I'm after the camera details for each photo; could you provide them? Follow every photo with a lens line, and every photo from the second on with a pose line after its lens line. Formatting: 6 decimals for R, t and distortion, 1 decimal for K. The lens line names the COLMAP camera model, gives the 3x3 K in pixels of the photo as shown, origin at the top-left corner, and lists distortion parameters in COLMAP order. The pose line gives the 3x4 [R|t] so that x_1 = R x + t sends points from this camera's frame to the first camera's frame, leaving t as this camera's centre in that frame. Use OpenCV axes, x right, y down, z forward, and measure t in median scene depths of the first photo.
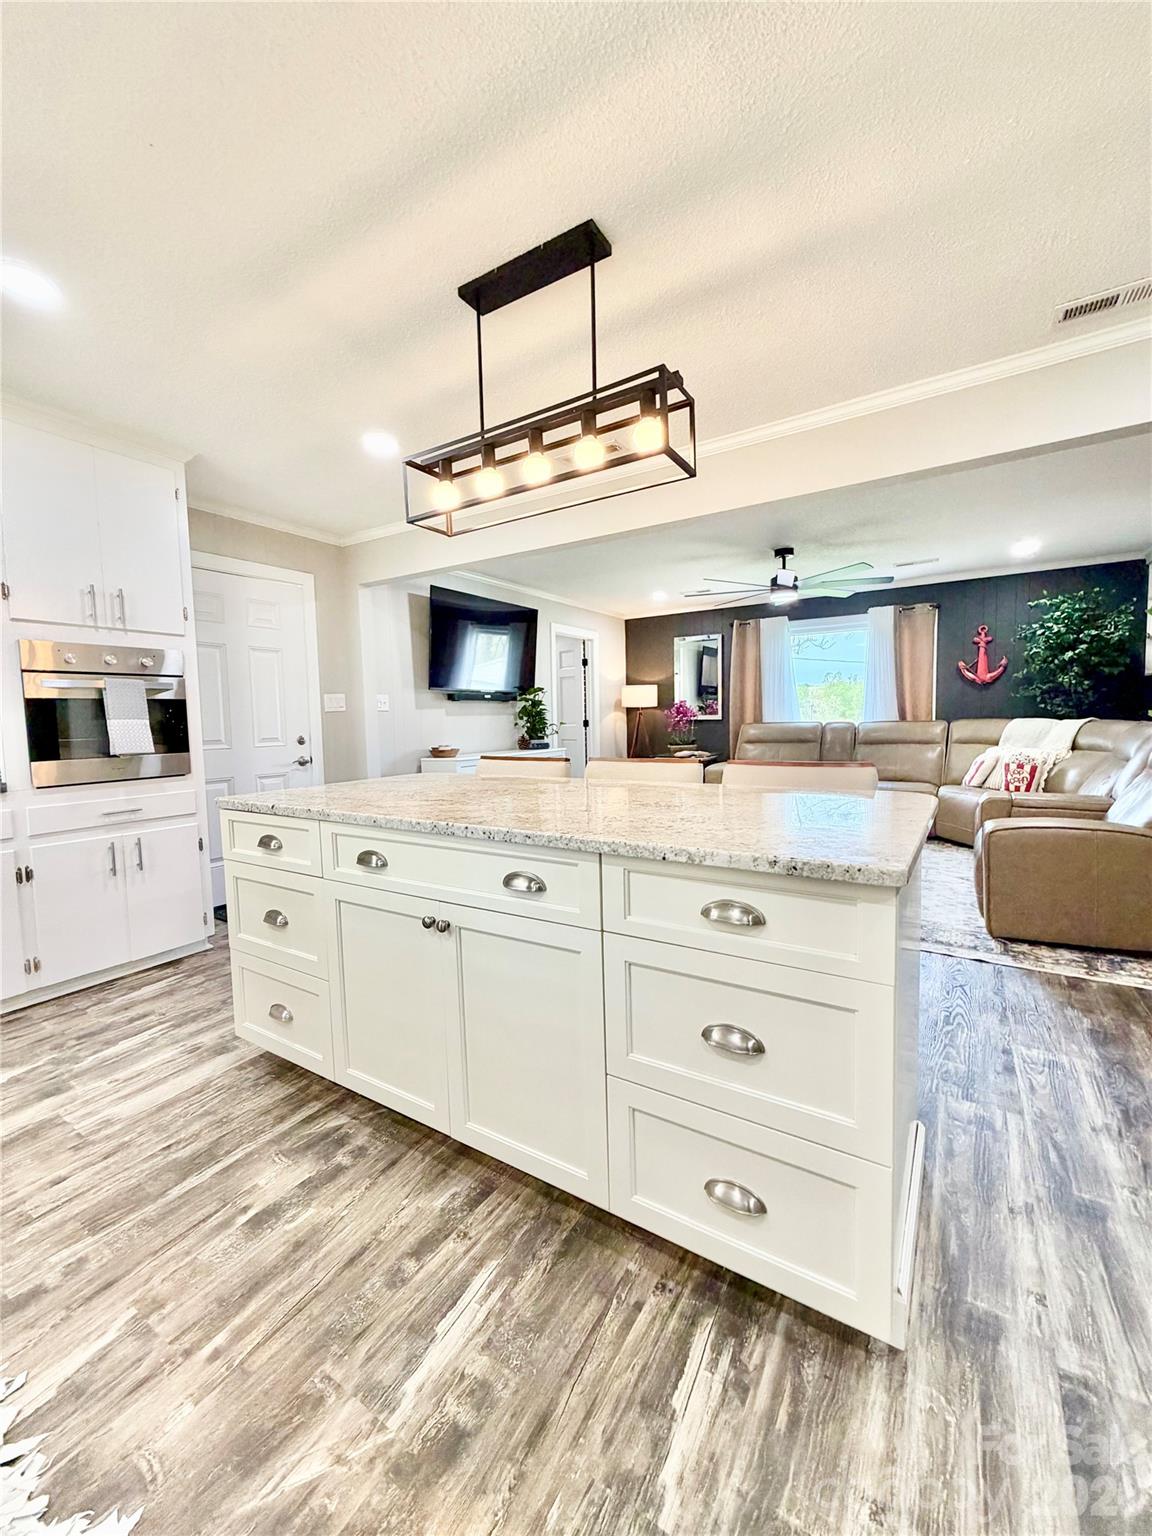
lens RADIAL K [[610.7, 0, 578.3], [0, 610.7, 763.2], [0, 0, 1]] dist [-0.000010, 0.000097]
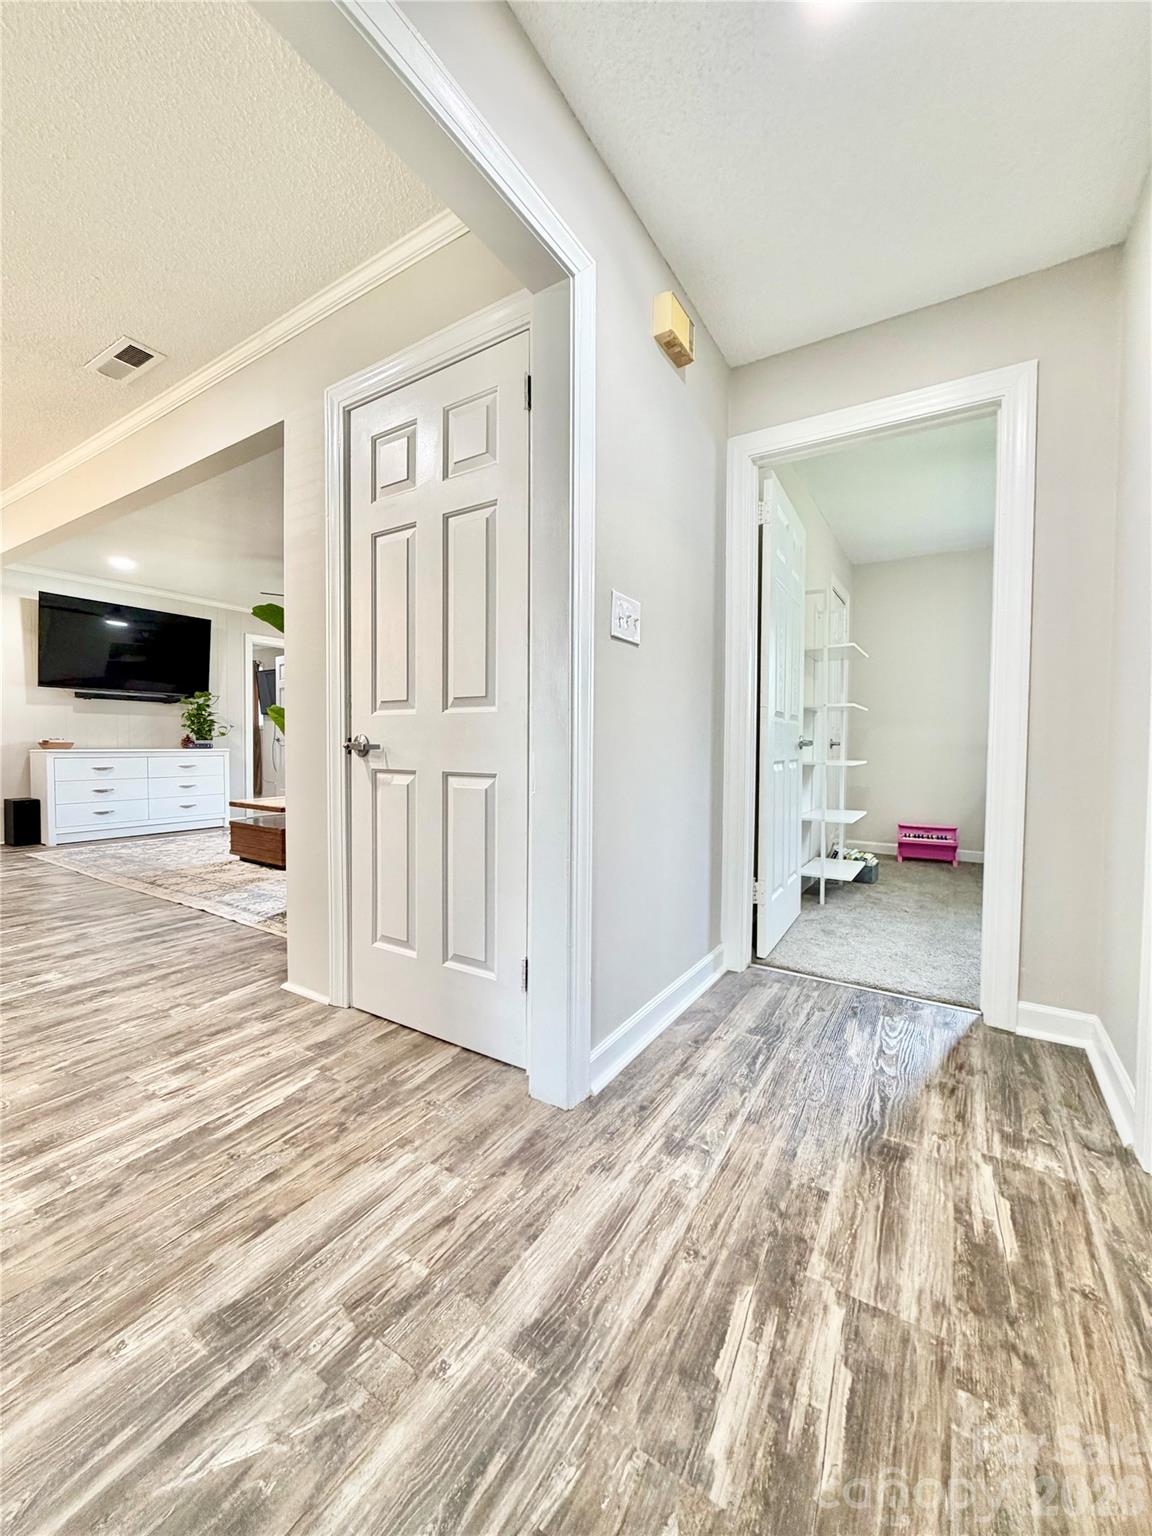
lens RADIAL K [[610.7, 0, 573.3], [0, 610.7, 761.0], [0, 0, 1]] dist [-0.000010, 0.000097]
pose [[0.999513, 0.031094, 0.002634, 1.316911], [-0.030941, 0.998471, -0.045812, 0.059364], [-0.004054, 0.045708, 0.998947, -0.157329]]
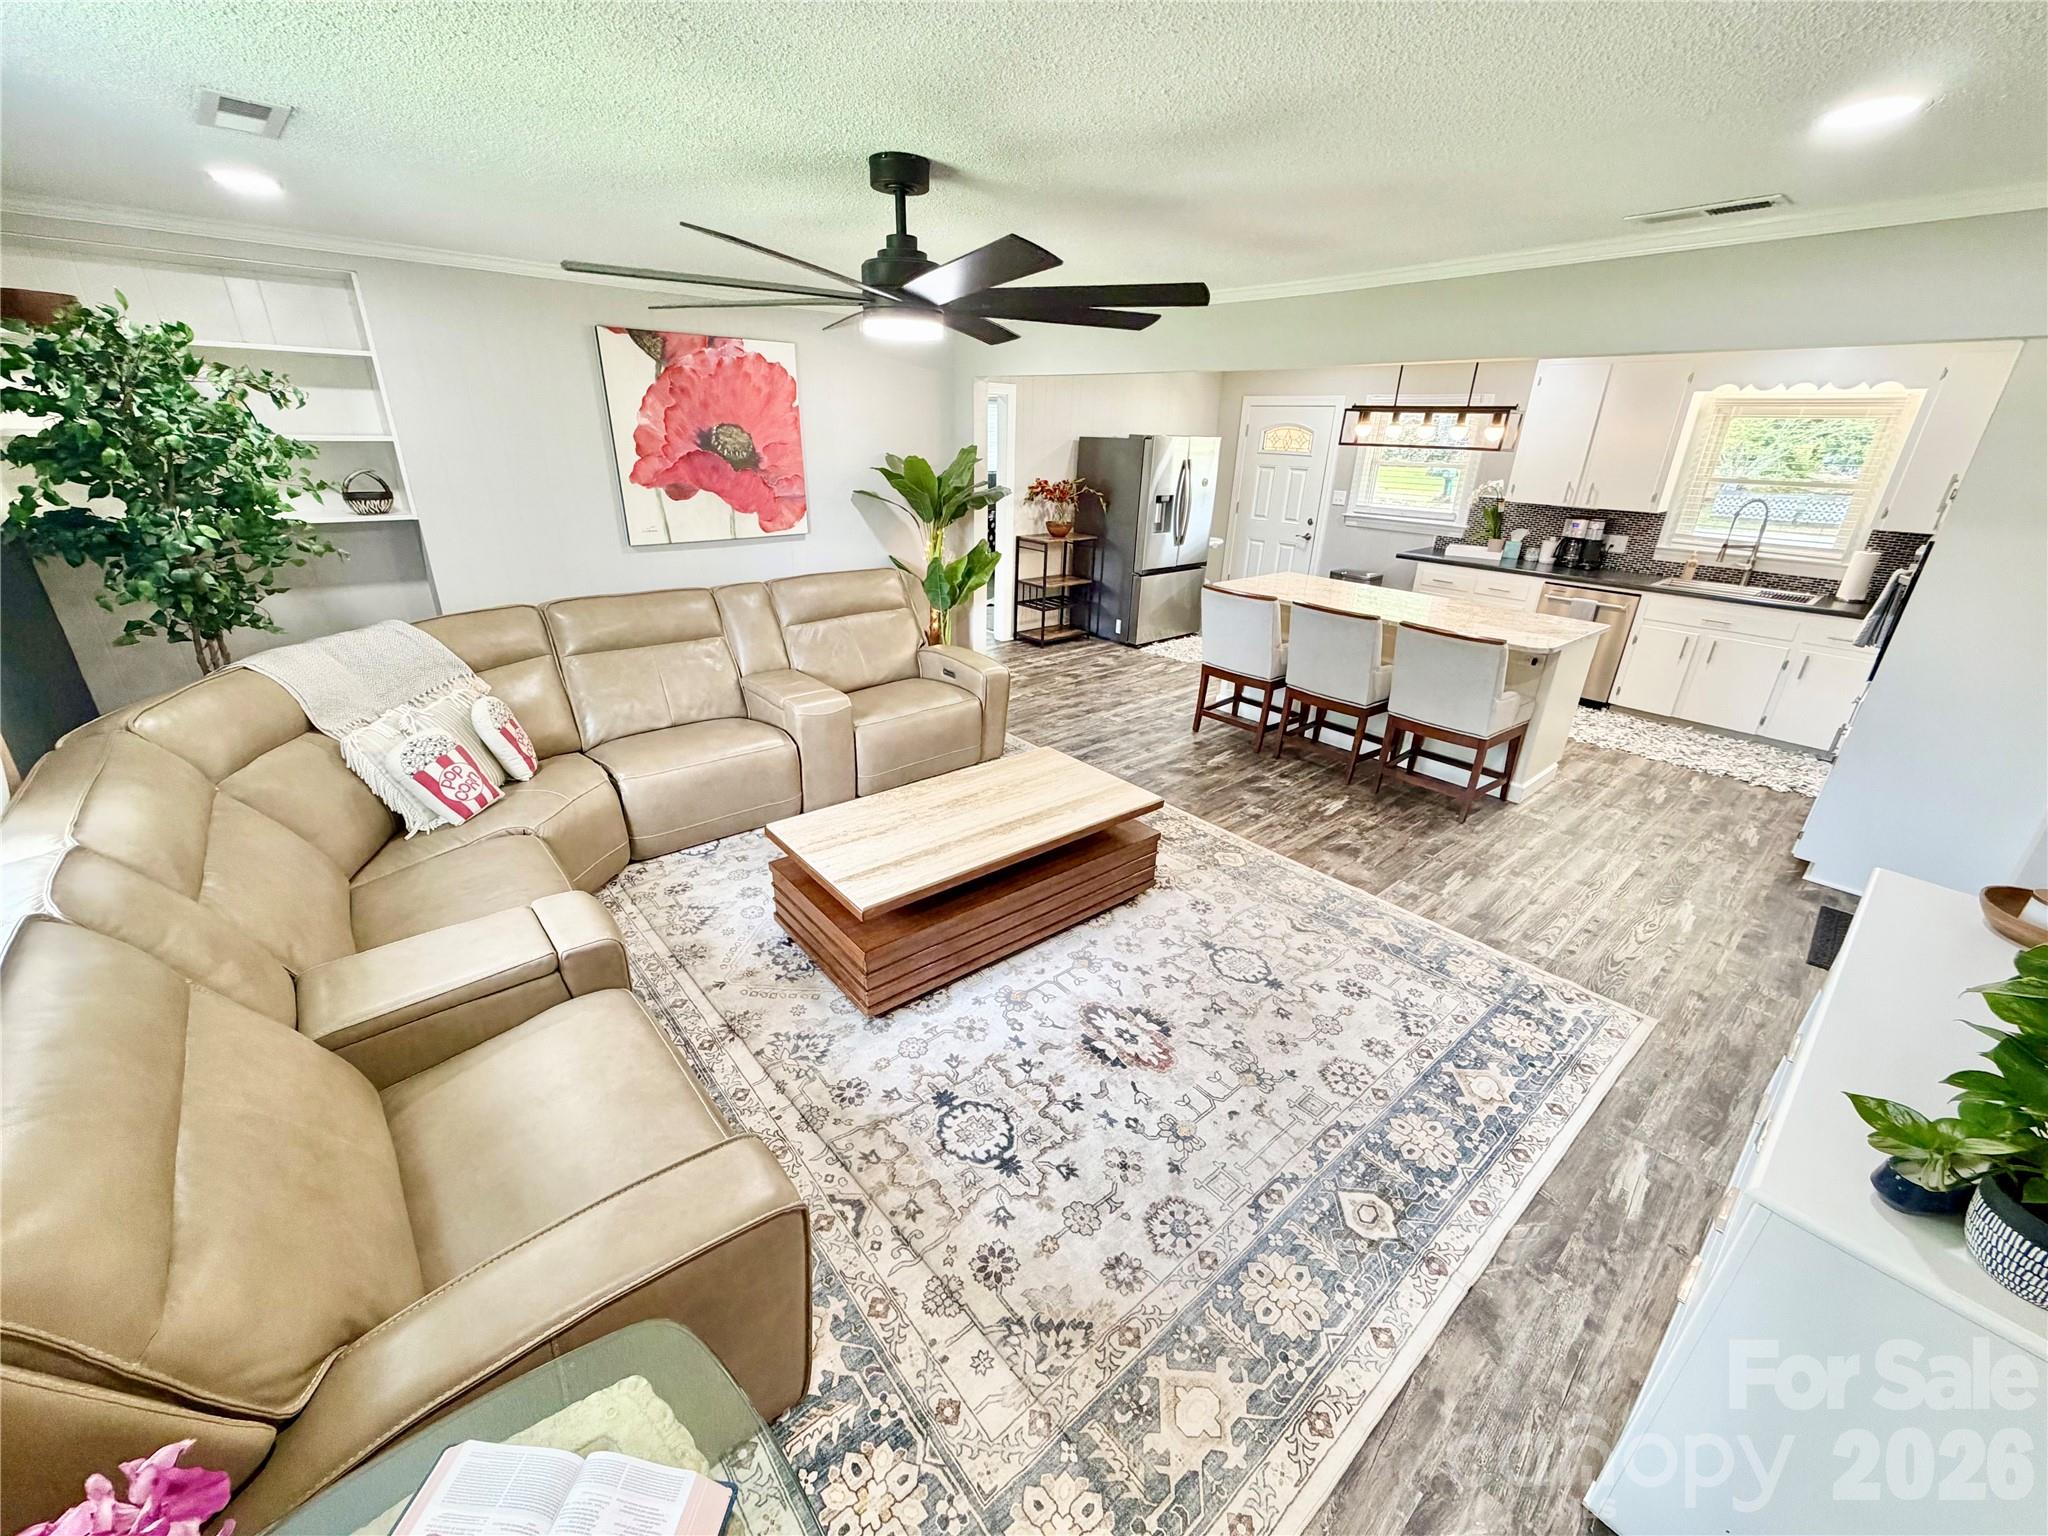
lens RADIAL K [[814.3, 0, 1012.5], [0, 814.3, 770.6], [0, 0, 1]] dist [-0.000010, 0.000097]
pose [[-0.957671, -0.113213, 0.264668, 0.250851], [0.018879, 0.892736, 0.450184, -0.467258], [-0.287245, 0.436125, -0.852810, 2.666792]]
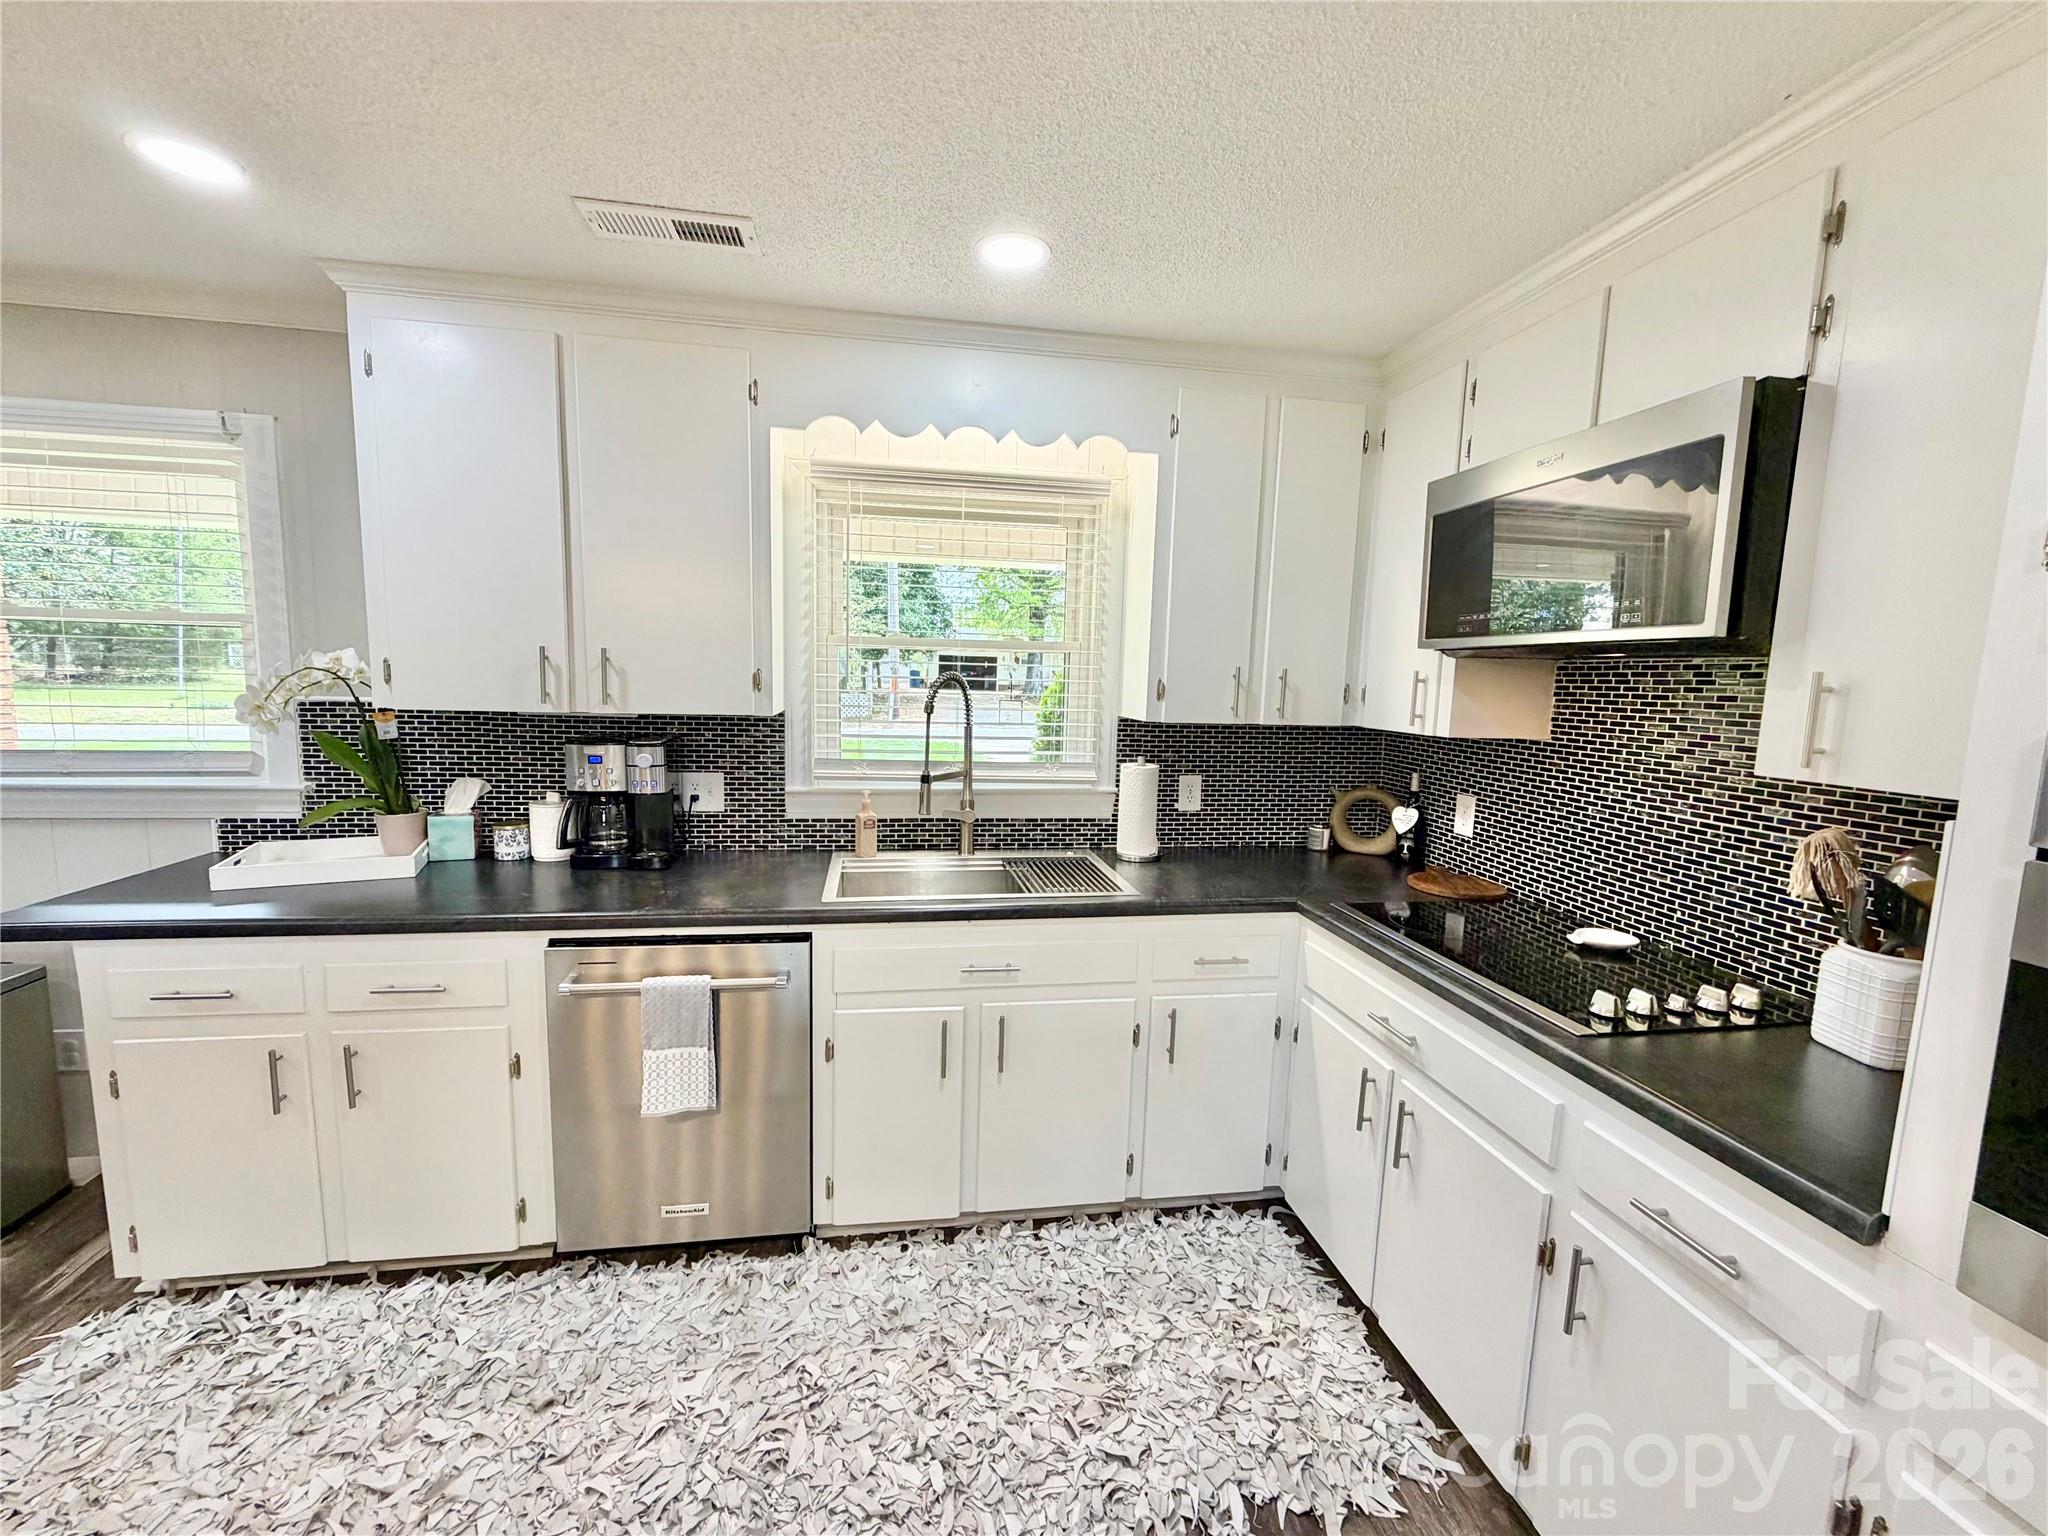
lens RADIAL K [[814.3, 0, 1020.1], [0, 814.3, 767.8], [0, 0, 1]] dist [-0.000010, 0.000097]
pose [[-0.748648, 0.079935, -0.658131, -0.354639], [-0.059936, 0.980479, 0.187266, -0.199404], [0.660253, 0.179642, -0.729243, 0.869286]]
